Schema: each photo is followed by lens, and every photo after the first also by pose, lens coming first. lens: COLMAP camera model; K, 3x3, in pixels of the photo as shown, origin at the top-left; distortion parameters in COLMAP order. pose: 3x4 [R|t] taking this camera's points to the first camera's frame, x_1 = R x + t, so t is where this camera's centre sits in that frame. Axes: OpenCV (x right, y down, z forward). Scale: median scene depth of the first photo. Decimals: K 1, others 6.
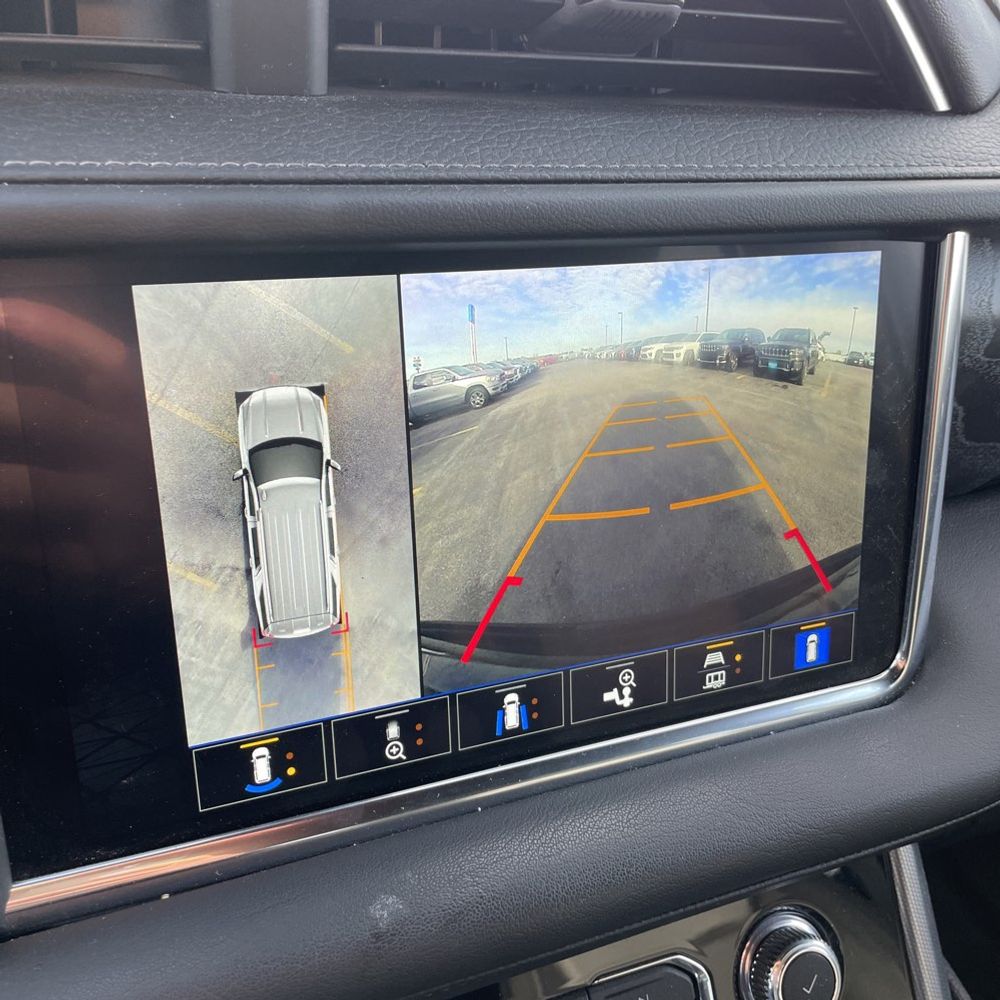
lens RADIAL K [[968.3, 0, 512.6], [0, 968.3, 499.6], [0, 0, 1]] dist [0.101422, -0.139364]
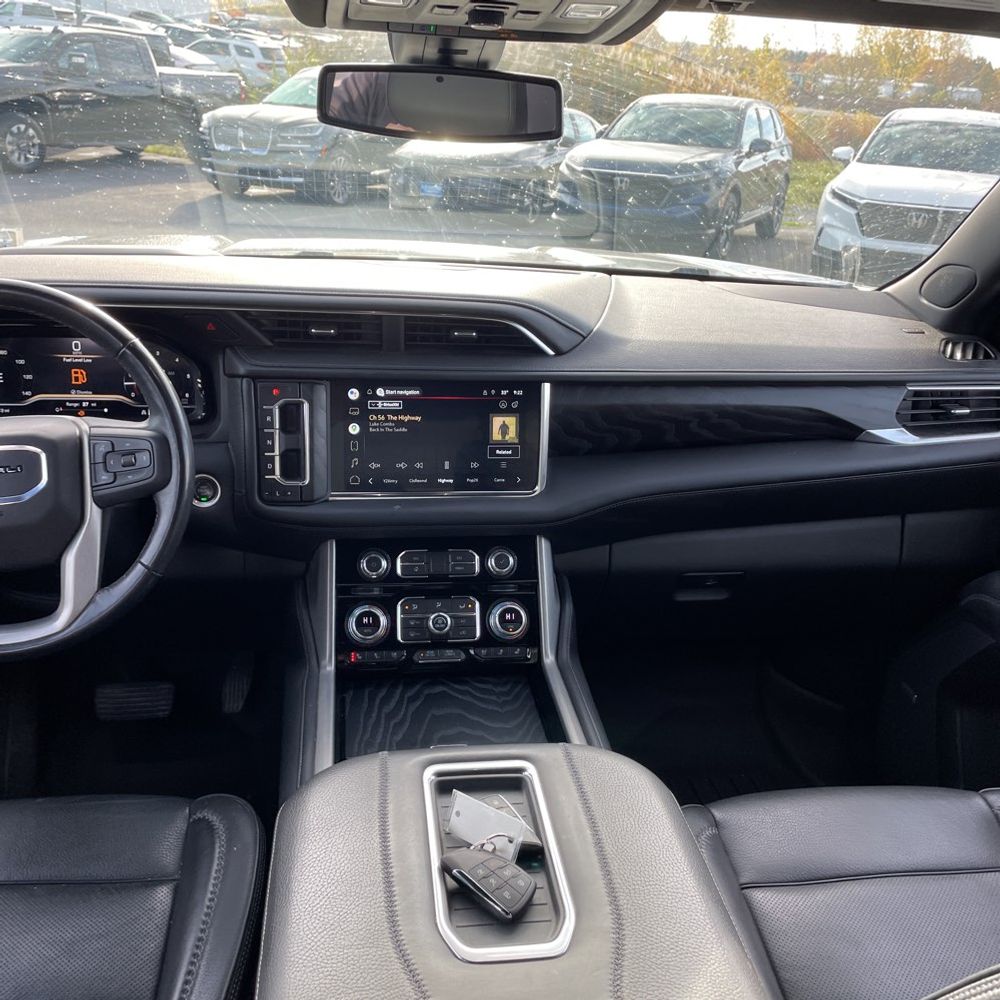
lens RADIAL K [[968.3, 0, 512.6], [0, 968.3, 499.6], [0, 0, 1]] dist [0.101422, -0.139364]
pose [[0.971053, 0.086186, -0.222775, 1.597131], [-0.105608, 0.991440, -0.076772, 0.707155], [0.214251, 0.098076, 0.971842, -3.823323]]
